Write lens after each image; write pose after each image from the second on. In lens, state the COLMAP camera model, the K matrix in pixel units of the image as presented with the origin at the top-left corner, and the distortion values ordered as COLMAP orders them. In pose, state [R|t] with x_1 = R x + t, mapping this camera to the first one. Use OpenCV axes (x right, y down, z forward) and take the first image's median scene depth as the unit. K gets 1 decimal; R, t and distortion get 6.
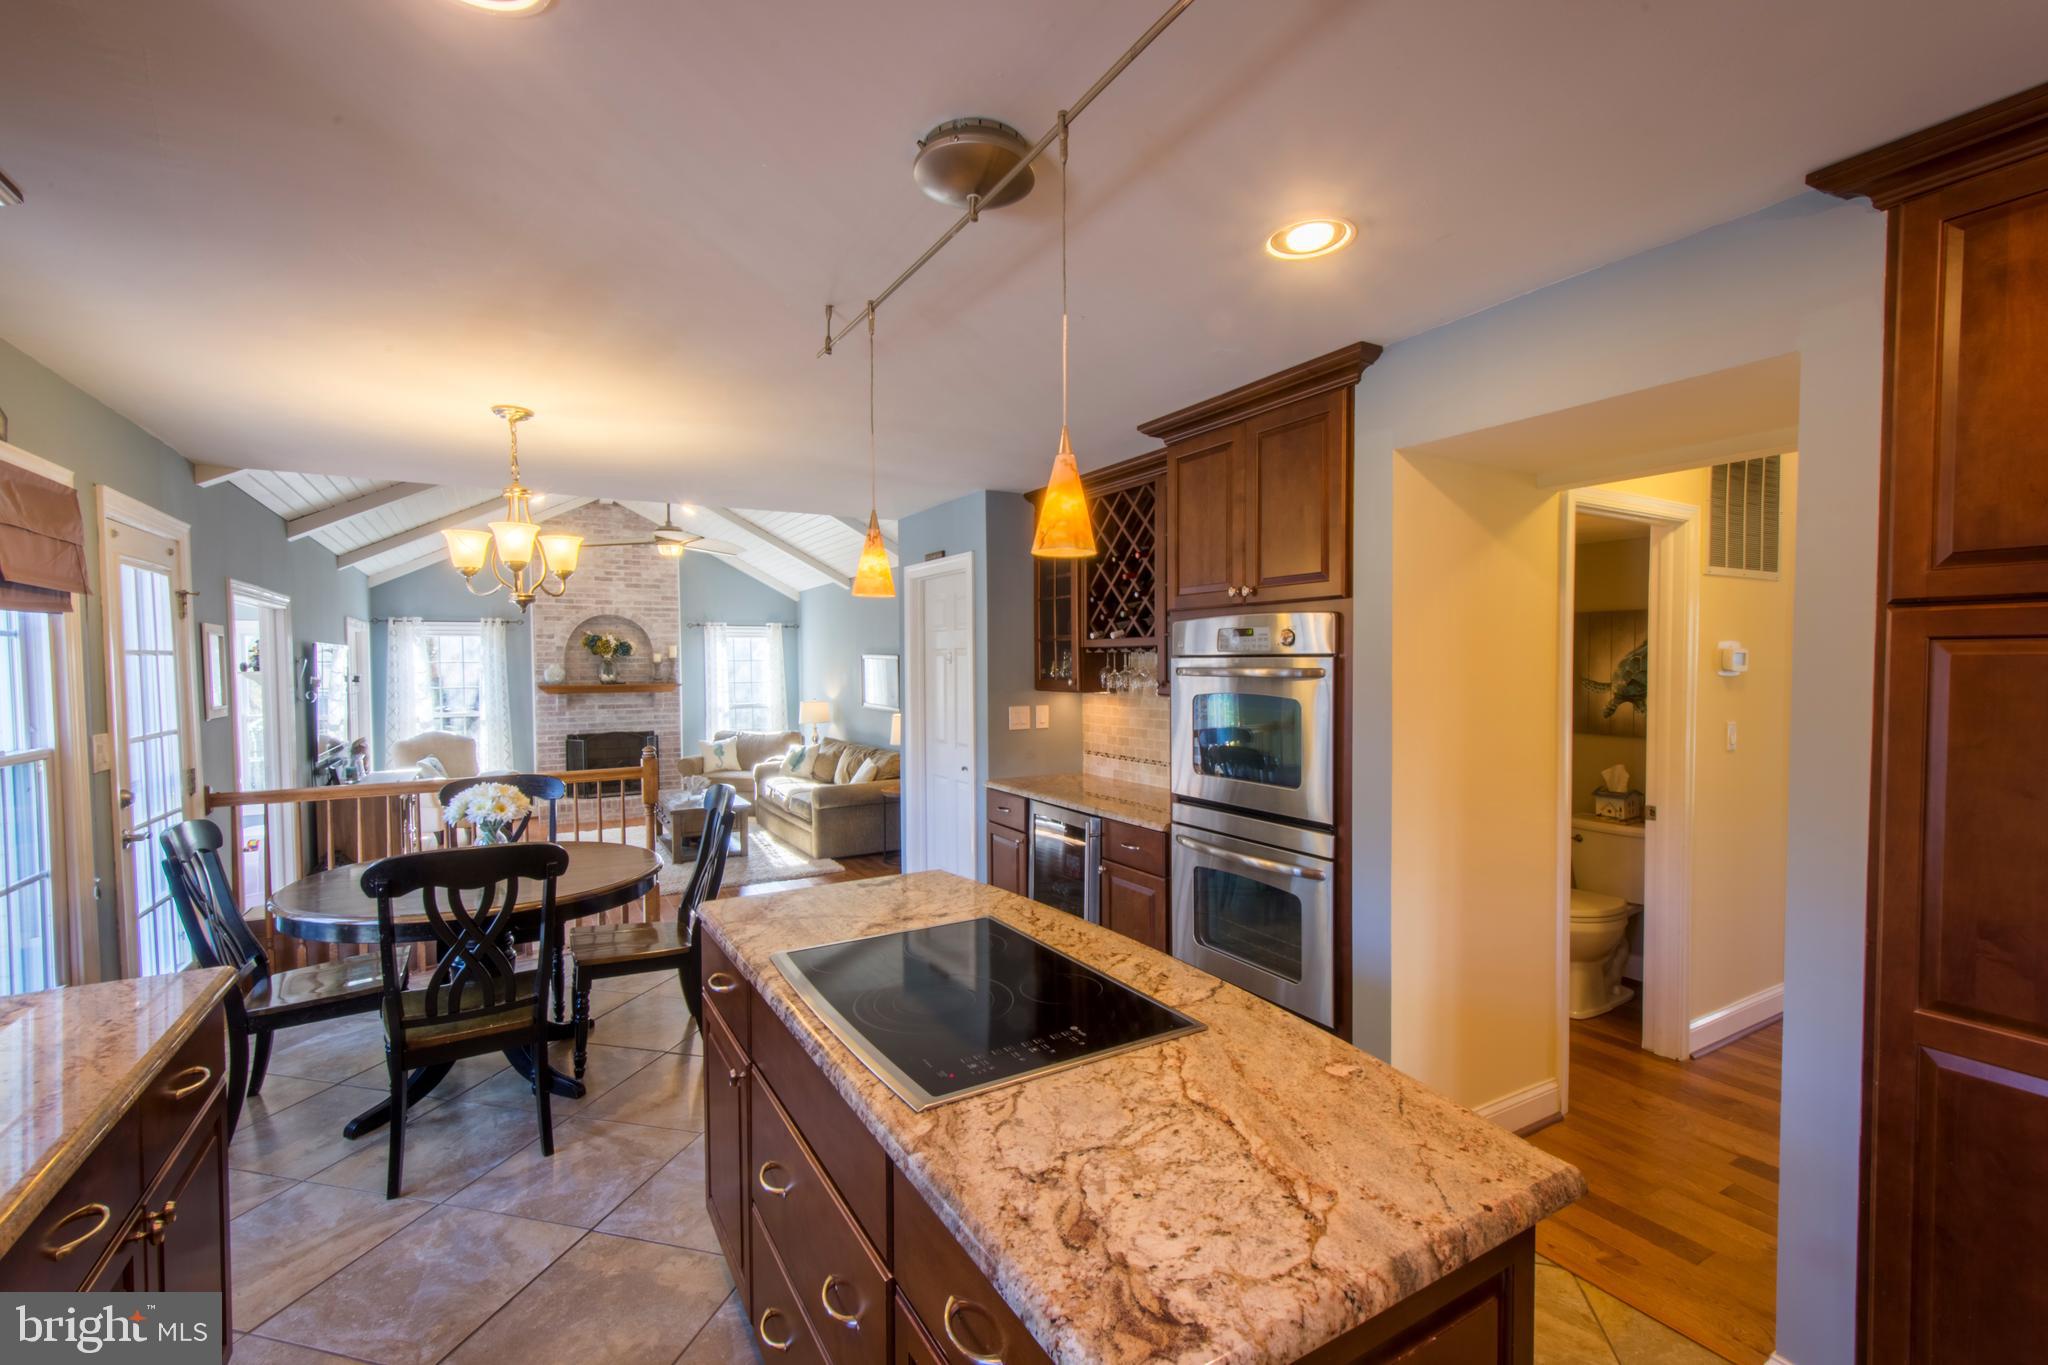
lens RADIAL K [[889.9, 0, 1017.1], [0, 889.9, 687.8], [0, 0, 1]] dist [0.008150, -0.001170]
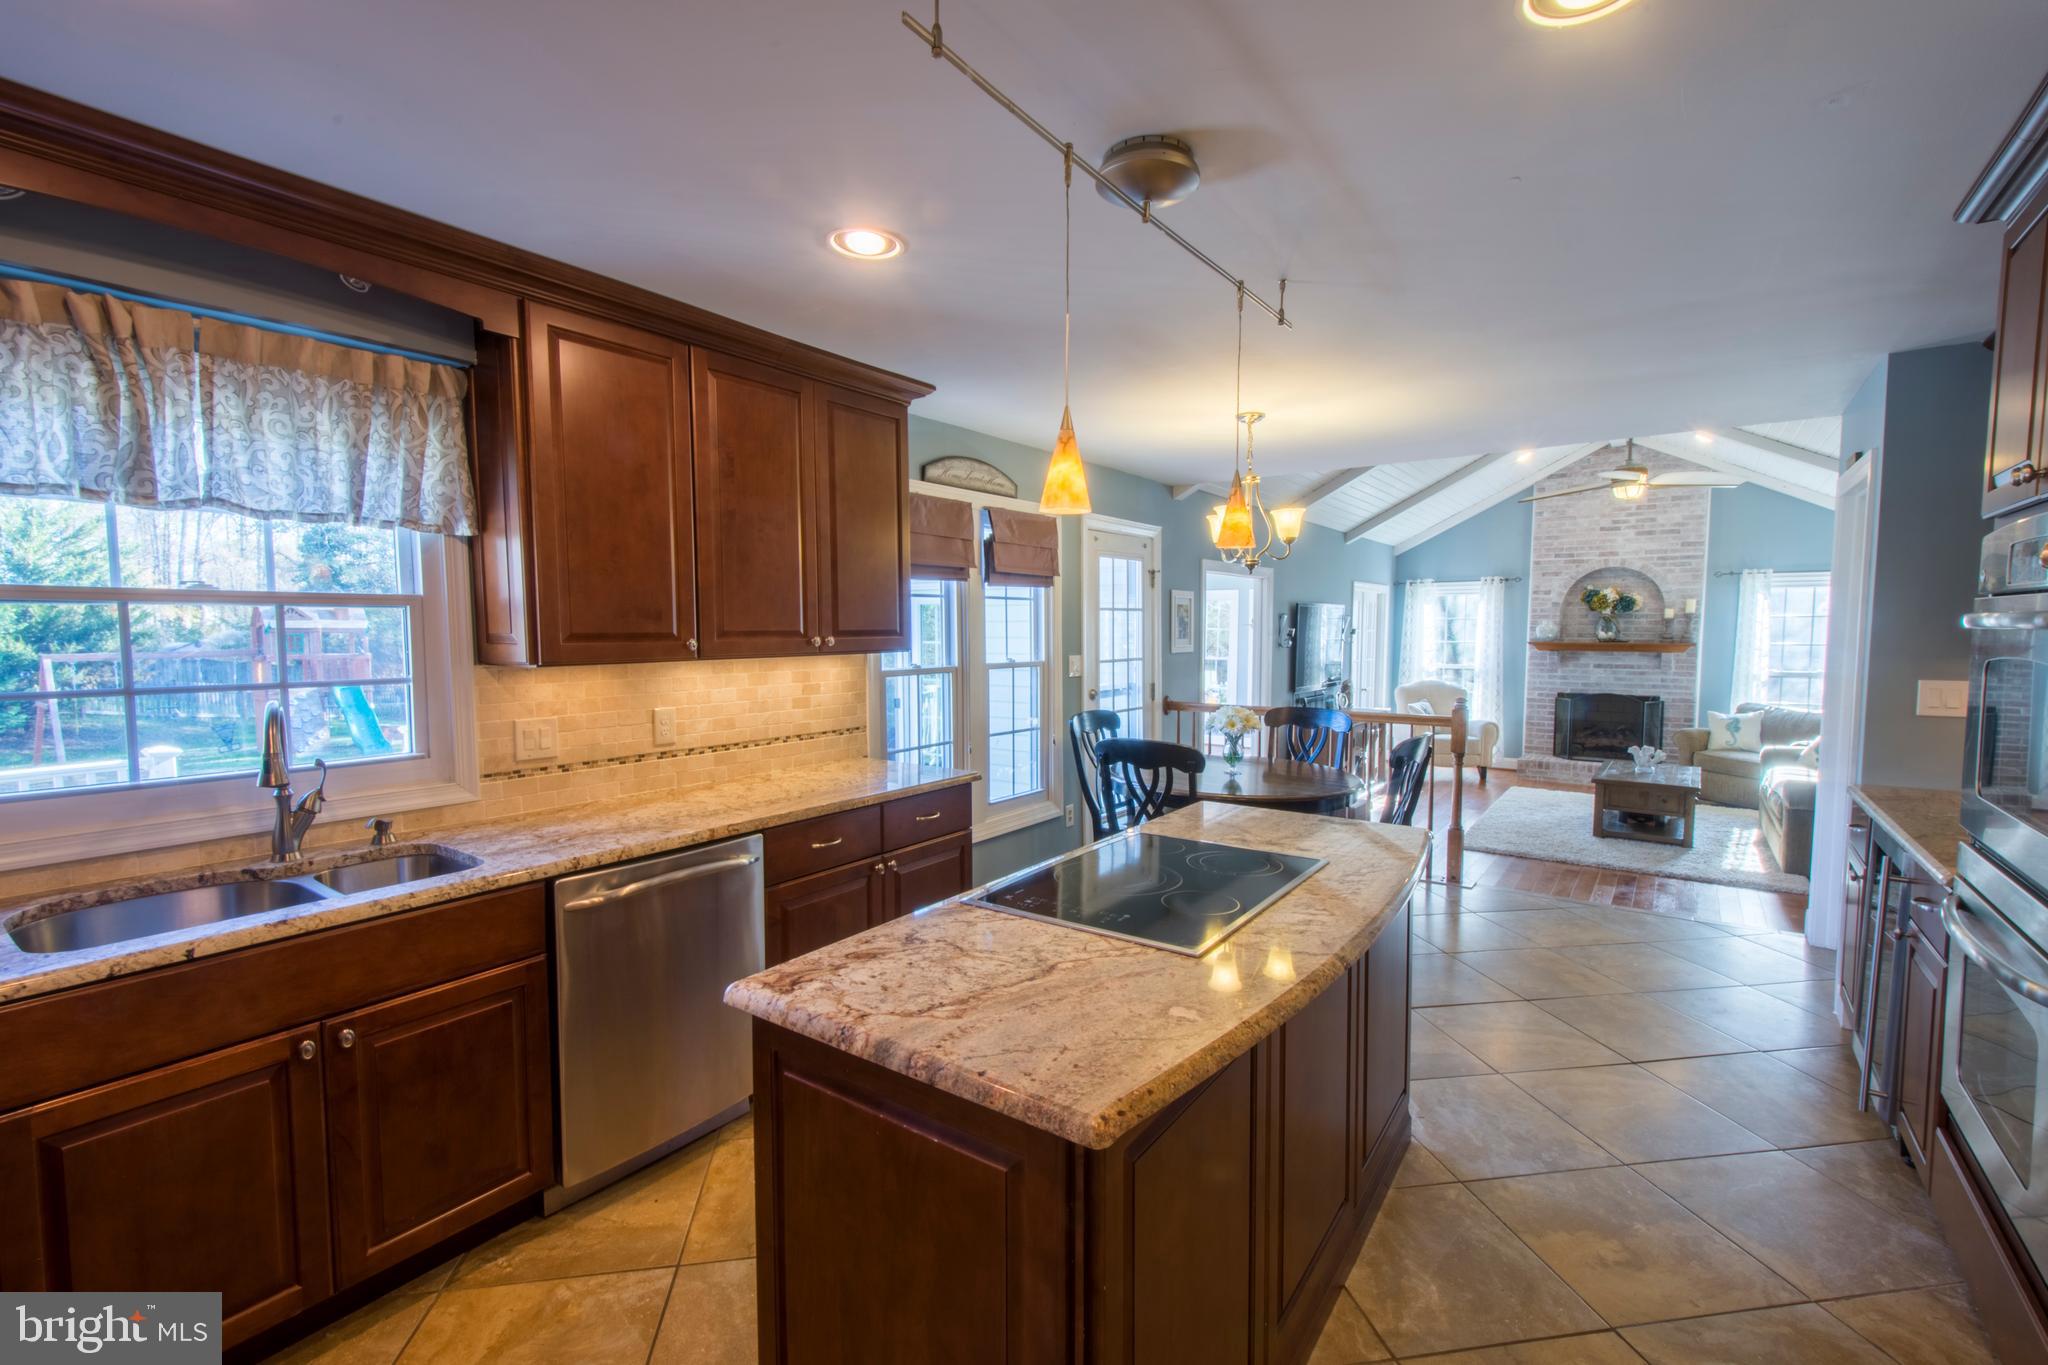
lens RADIAL K [[889.9, 0, 1017.1], [0, 889.9, 687.8], [0, 0, 1]] dist [0.008150, -0.001170]
pose [[0.400070, 0.068548, -0.913917, 0.416593], [-0.027719, 0.997648, 0.062694, 0.006304], [0.916065, 0.000250, 0.401029, 0.159371]]
